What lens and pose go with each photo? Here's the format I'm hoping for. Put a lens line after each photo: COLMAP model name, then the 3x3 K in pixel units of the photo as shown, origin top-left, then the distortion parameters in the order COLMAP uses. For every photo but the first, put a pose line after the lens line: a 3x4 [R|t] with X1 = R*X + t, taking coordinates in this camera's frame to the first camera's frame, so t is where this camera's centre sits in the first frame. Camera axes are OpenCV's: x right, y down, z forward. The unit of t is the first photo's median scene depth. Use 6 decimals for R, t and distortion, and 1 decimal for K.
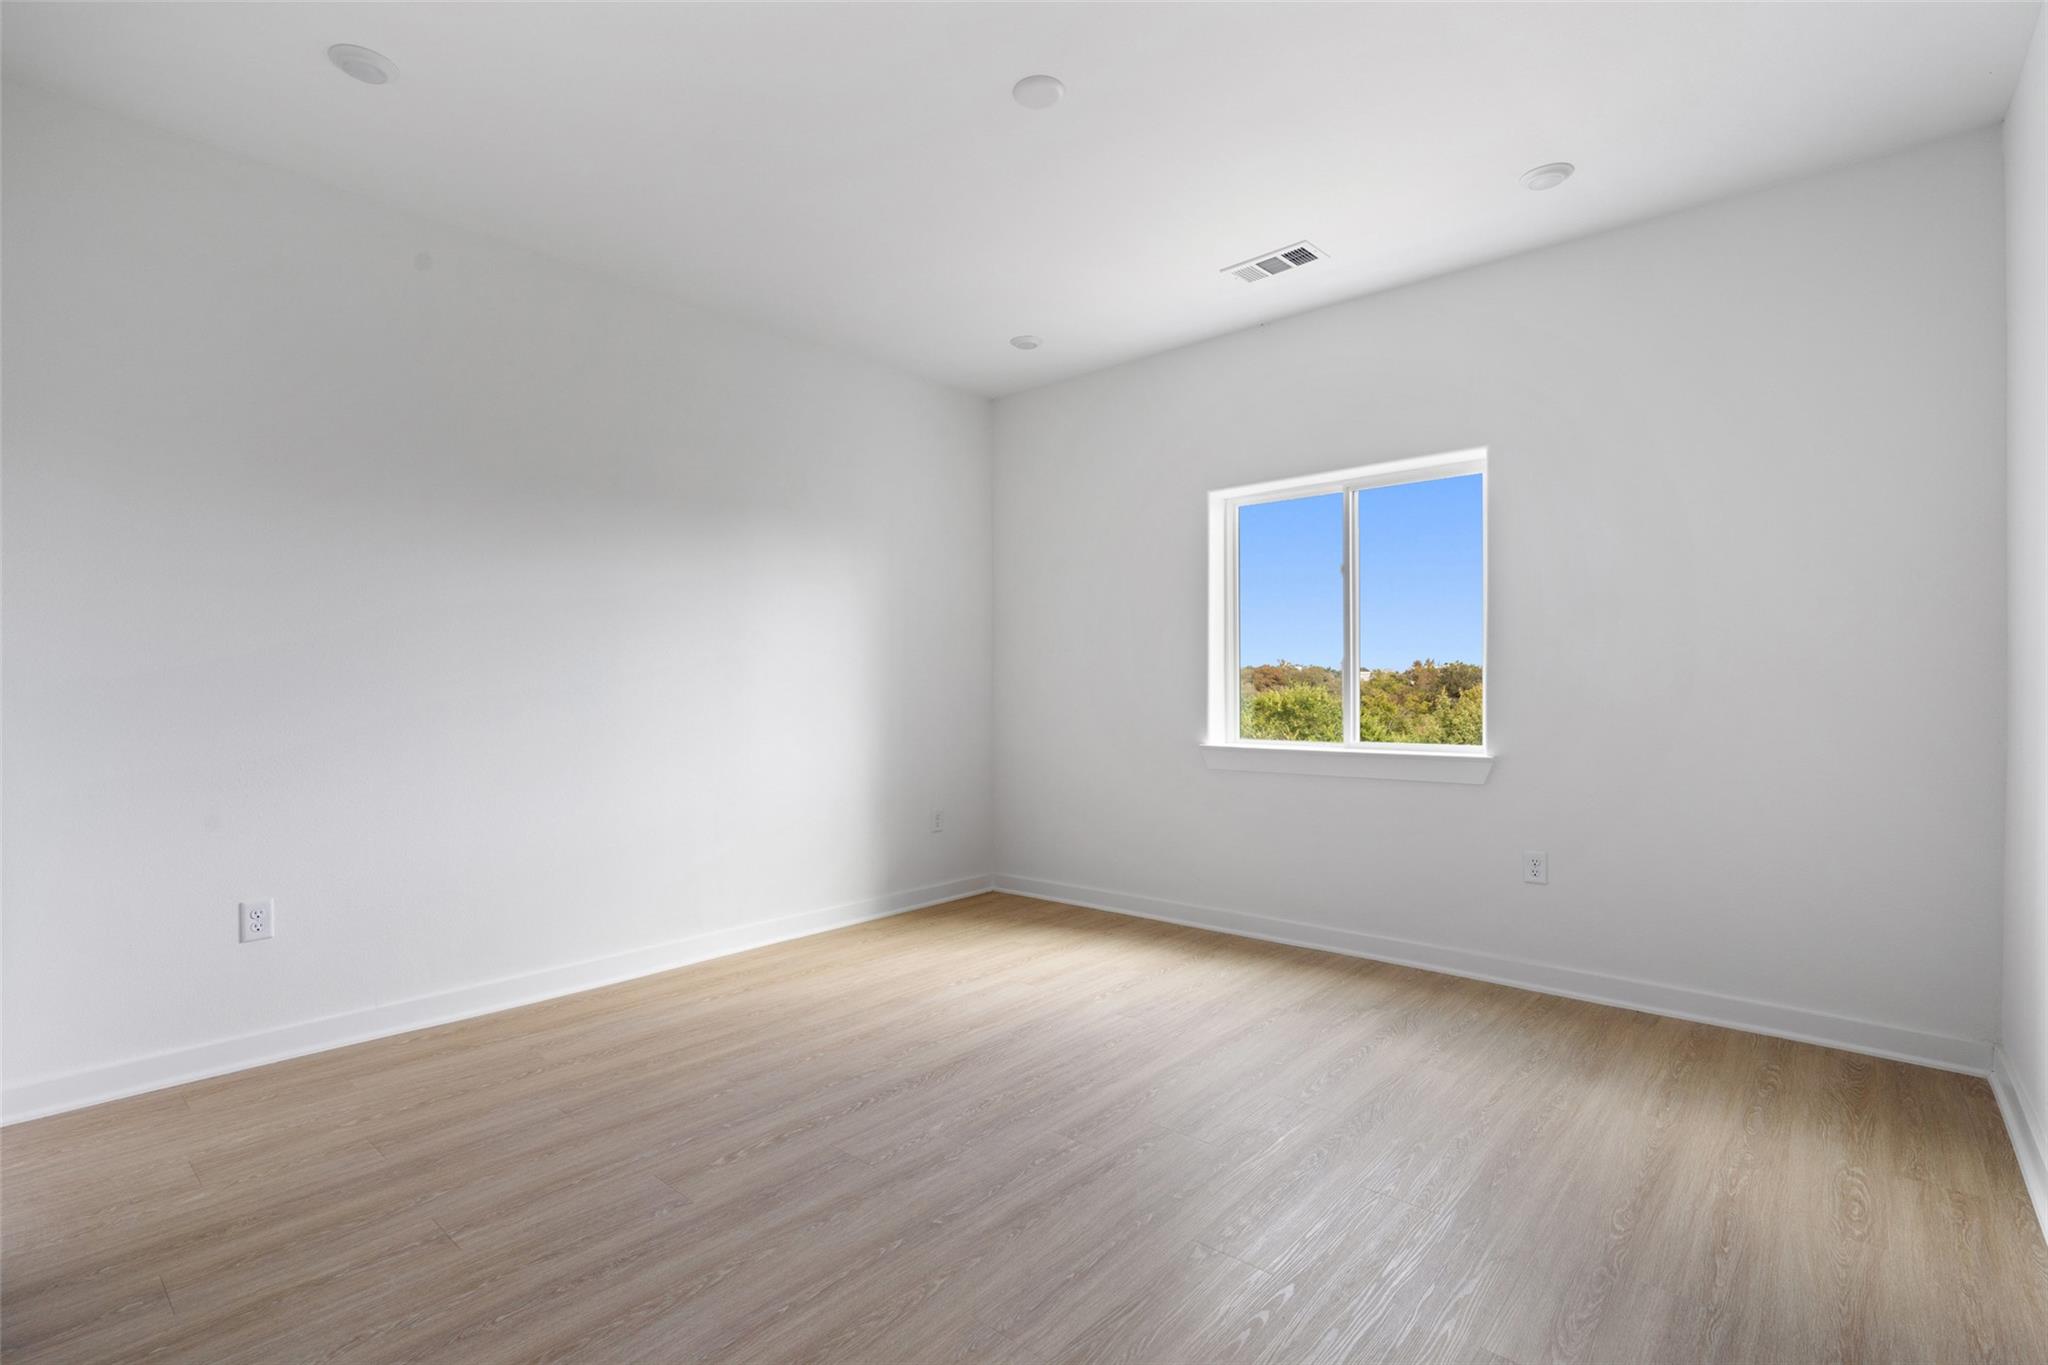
lens RADIAL K [[944.5, 0, 1021.5], [0, 944.5, 689.8], [0, 0, 1]] dist [-0.000232, 0.001384]
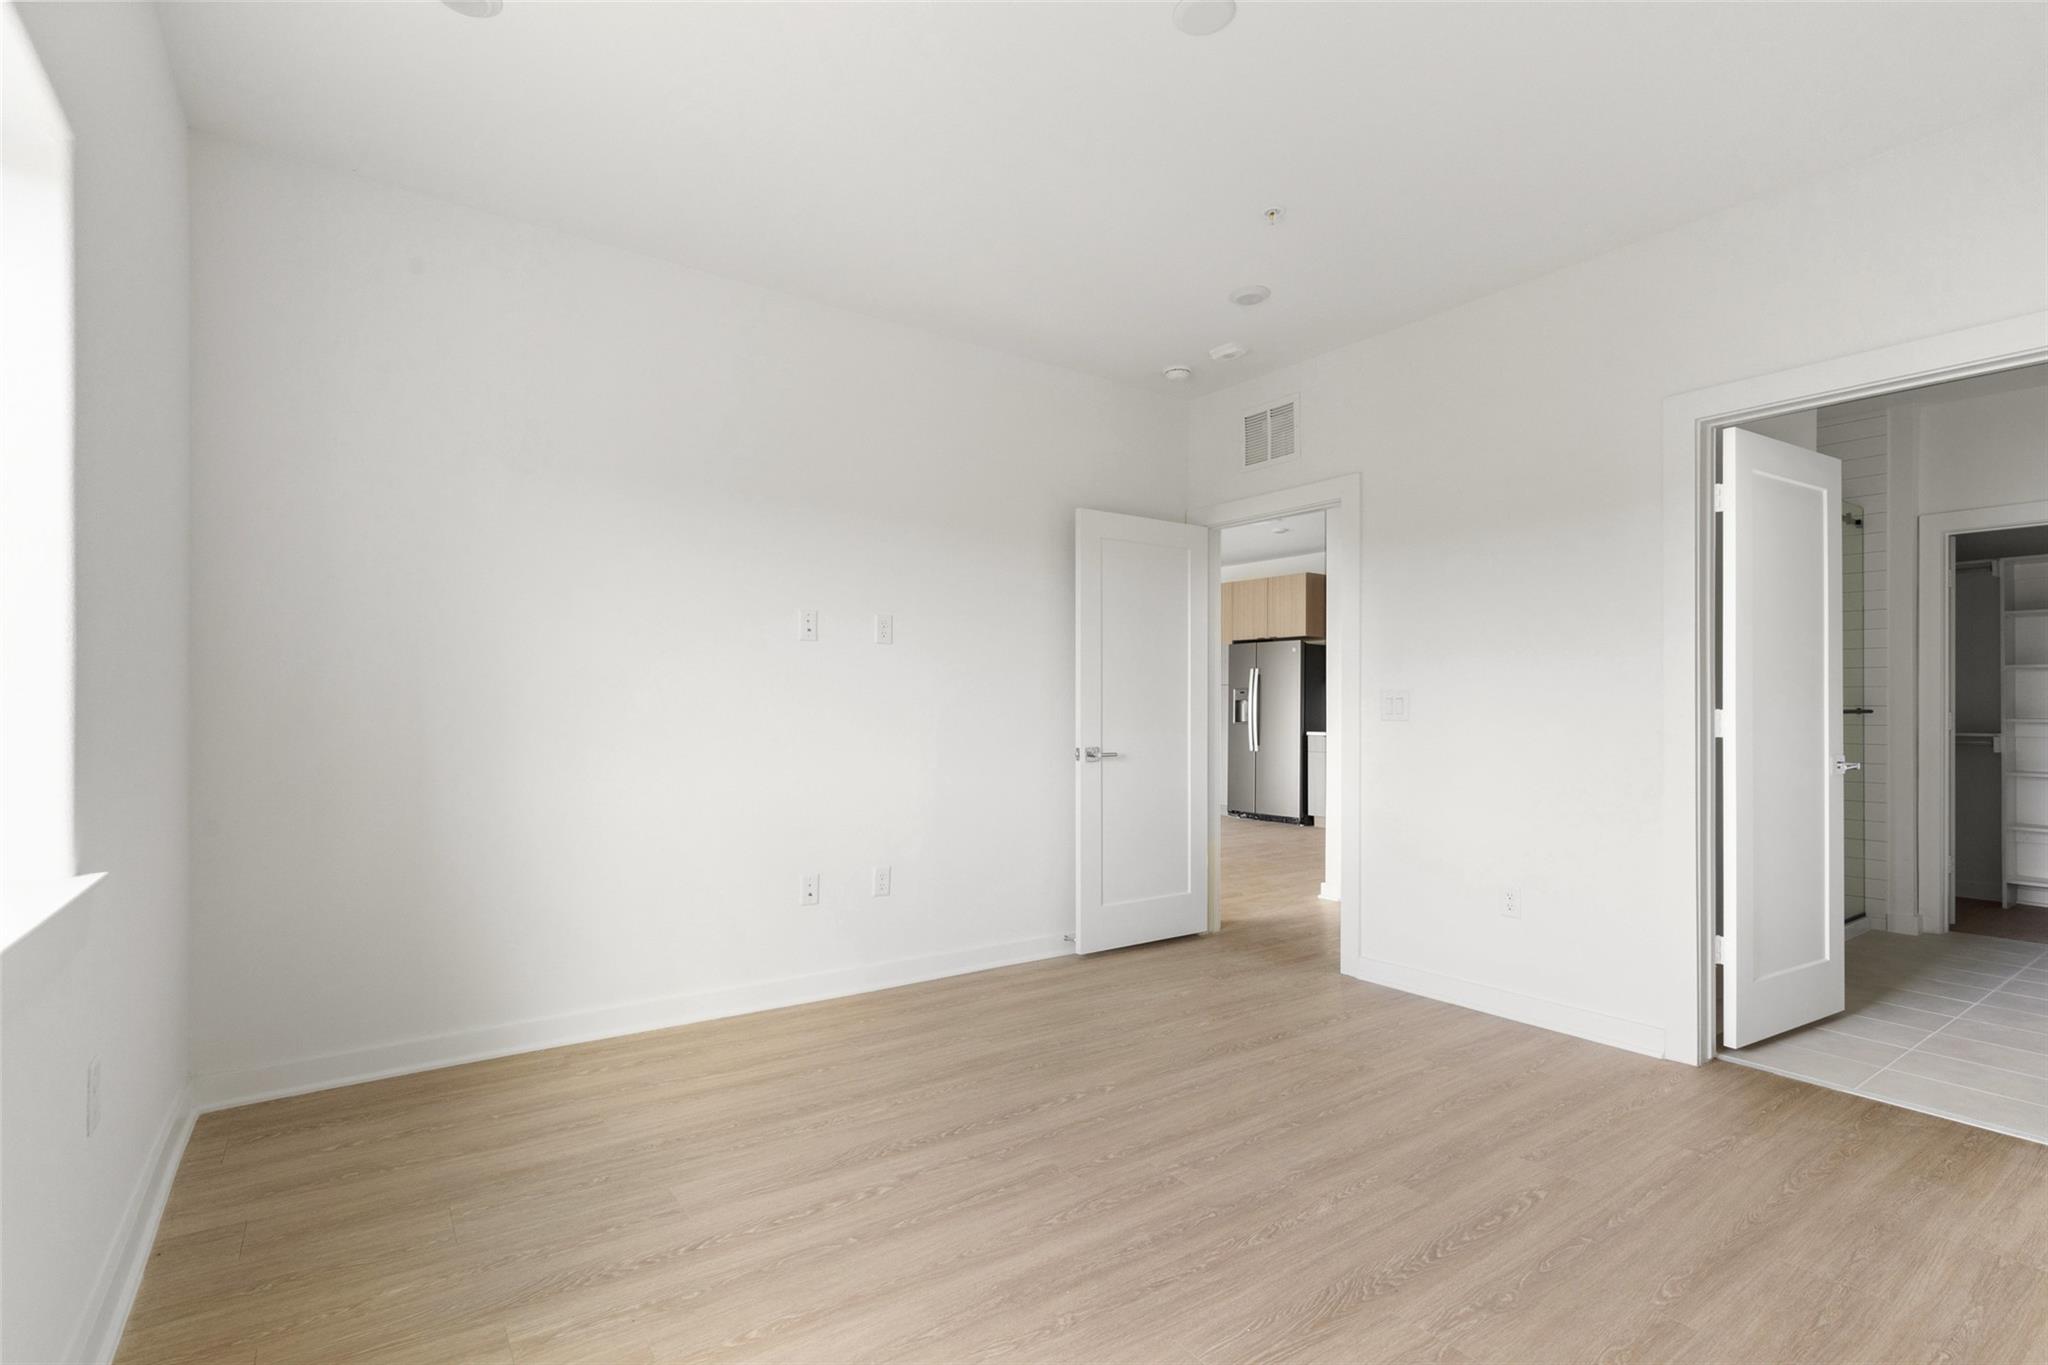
lens RADIAL K [[944.5, 0, 1012.2], [0, 944.5, 694.2], [0, 0, 1]] dist [-0.000232, 0.001384]
pose [[-0.970494, -0.000238, 0.241125, -0.018016], [-0.003233, 0.999922, -0.012024, -0.008603], [-0.241103, -0.012449, -0.970420, 1.802752]]
